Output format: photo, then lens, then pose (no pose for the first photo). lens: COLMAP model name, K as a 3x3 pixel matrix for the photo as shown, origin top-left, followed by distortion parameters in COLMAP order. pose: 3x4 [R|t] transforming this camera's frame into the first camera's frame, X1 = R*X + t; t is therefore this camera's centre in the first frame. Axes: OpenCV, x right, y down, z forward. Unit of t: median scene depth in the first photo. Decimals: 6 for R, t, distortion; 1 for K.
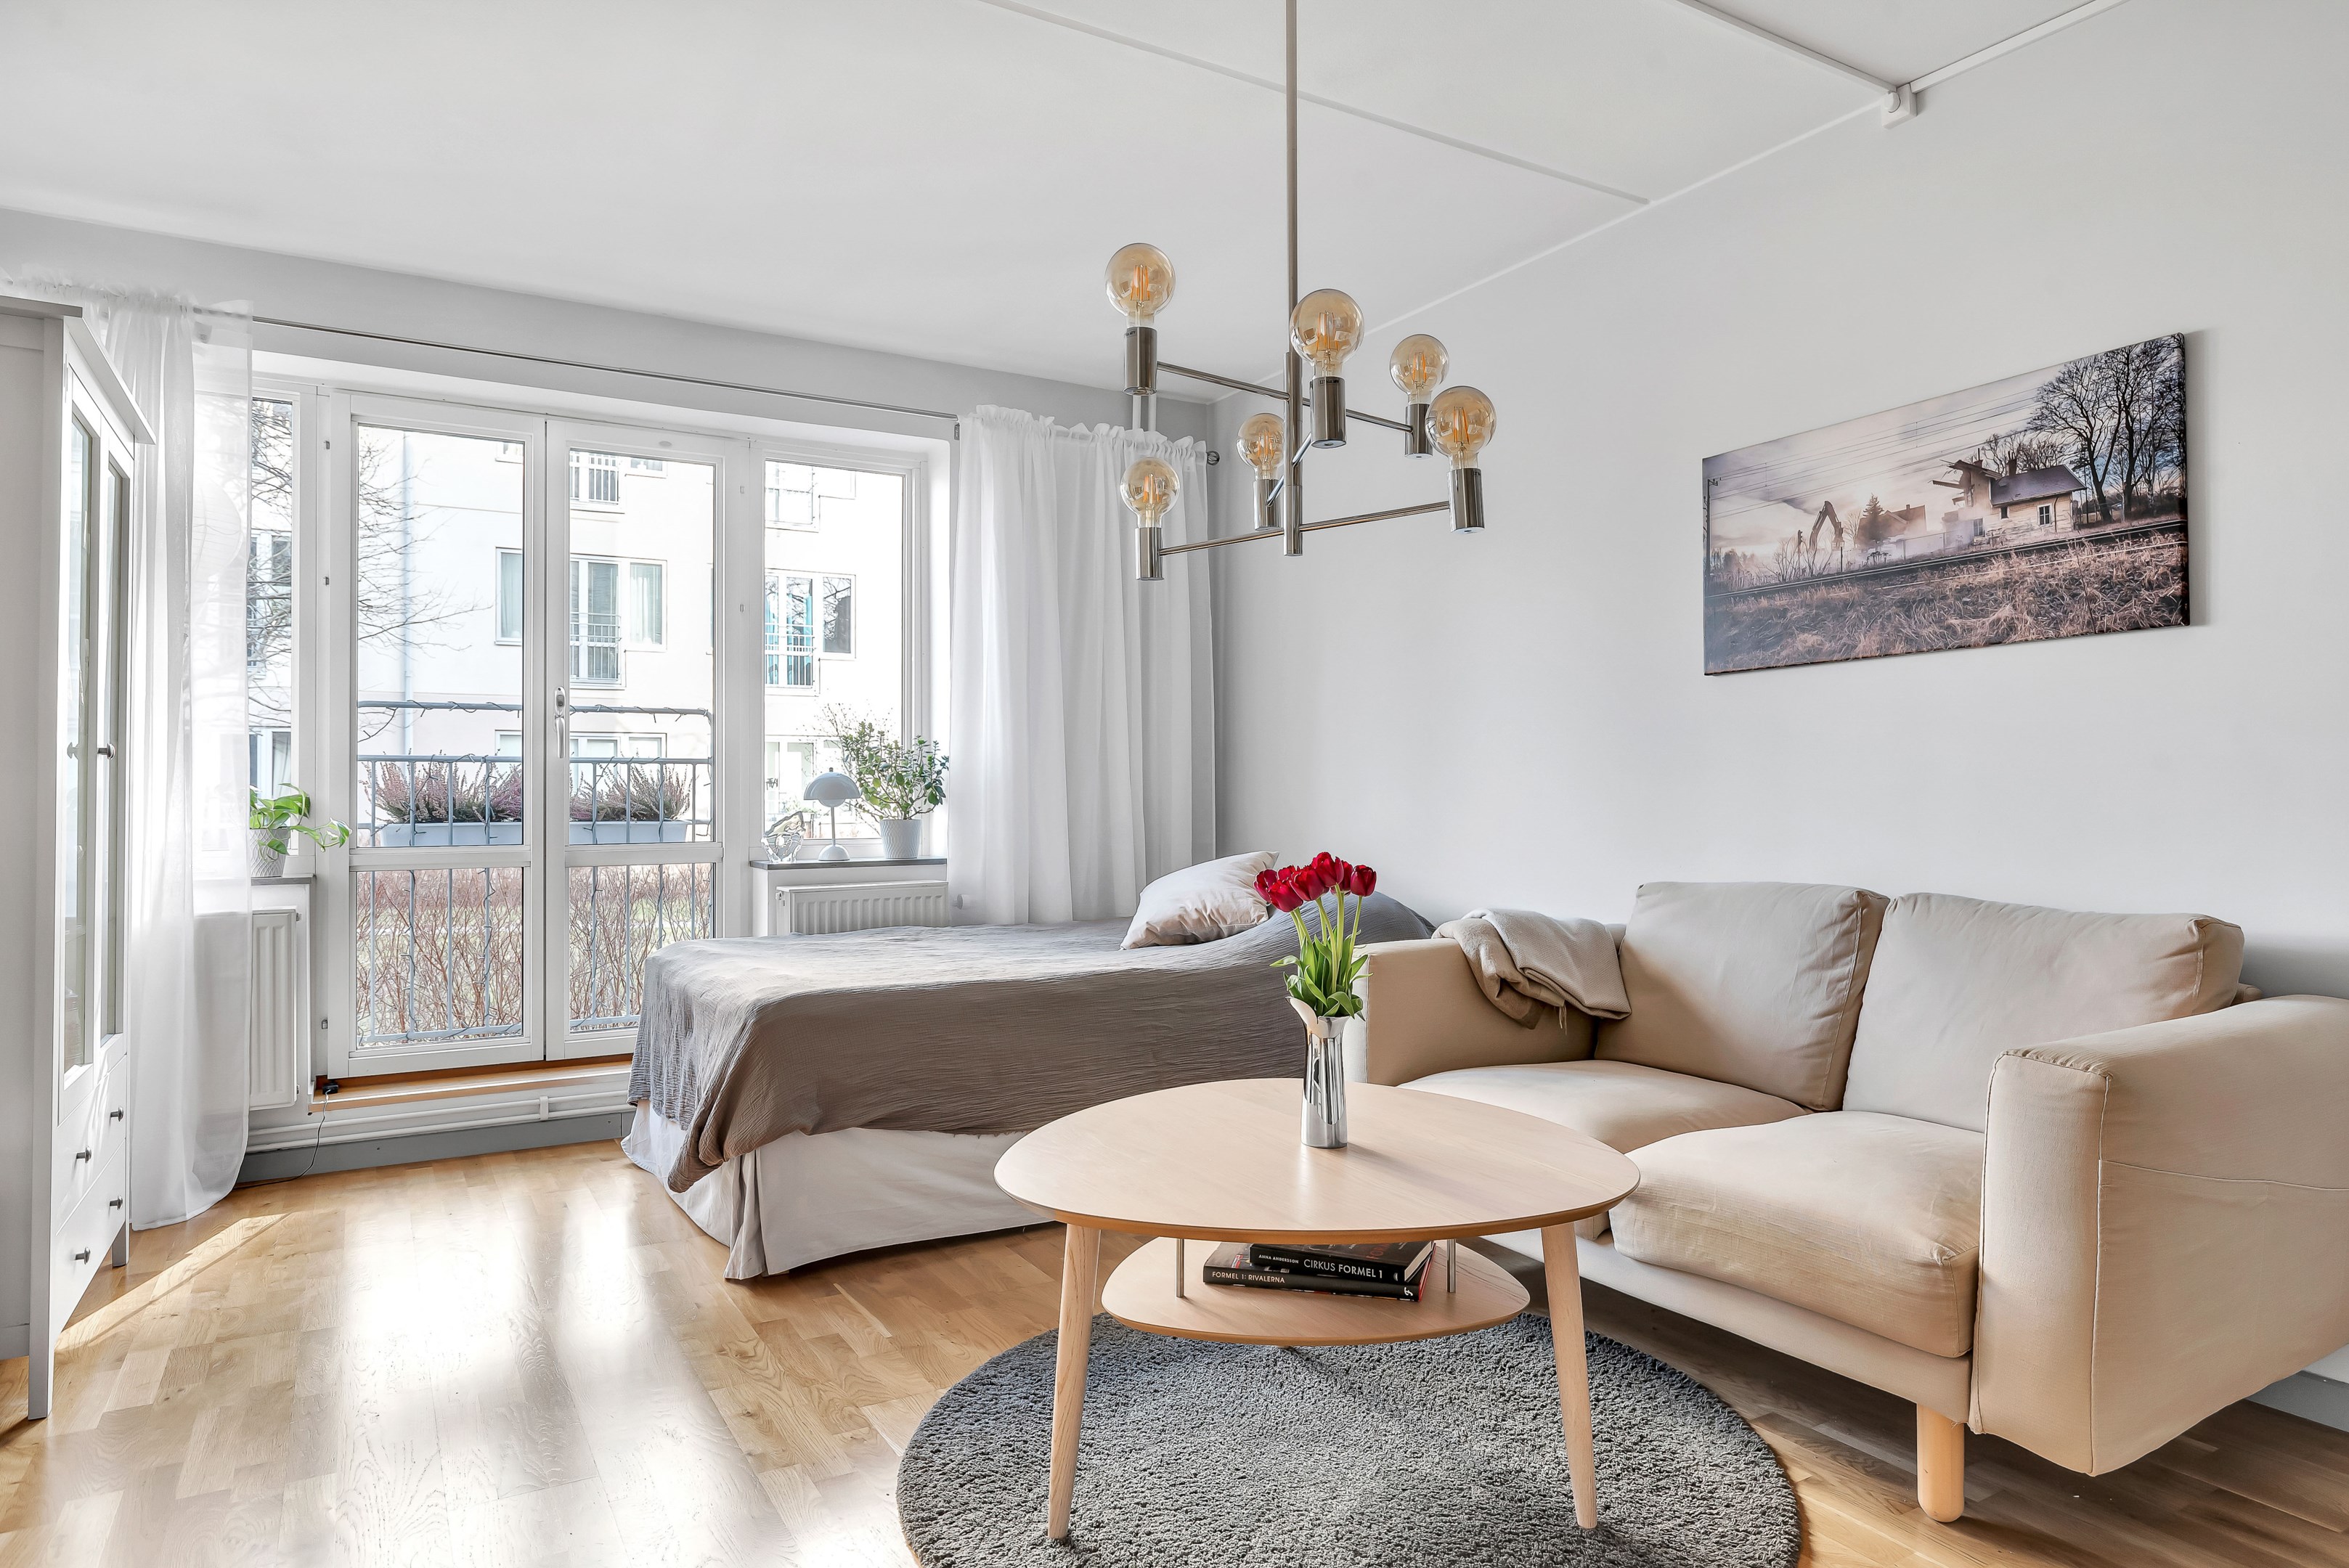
lens RADIAL K [[1377.8, 0, 1183.4], [0, 1377.8, 779.4], [0, 0, 1]] dist [-0.004765, -0.000782]
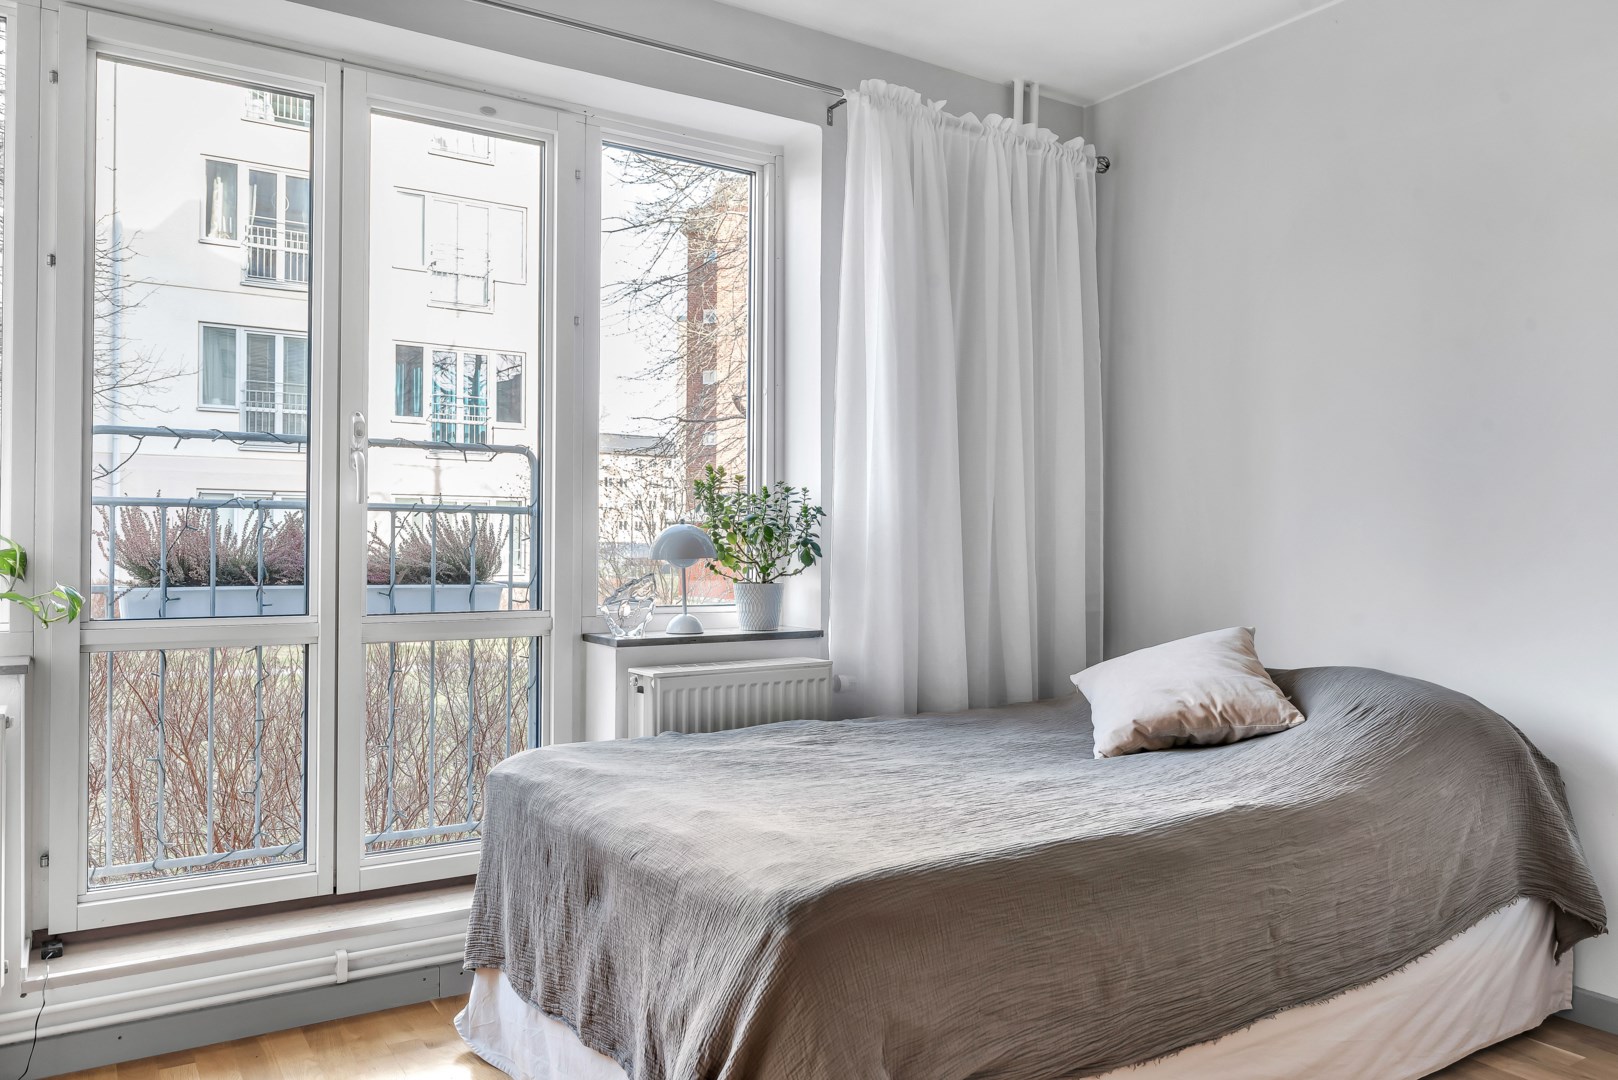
lens RADIAL K [[1158.0, 0, 822.2], [0, 1158.0, 537.9], [0, 0, 1]] dist [-0.000843, -0.005223]
pose [[0.999184, 0.007249, 0.039729, -0.245714], [-0.007235, 0.999974, -0.000483, 0.002597], [-0.039732, 0.000195, 0.999210, 0.382507]]
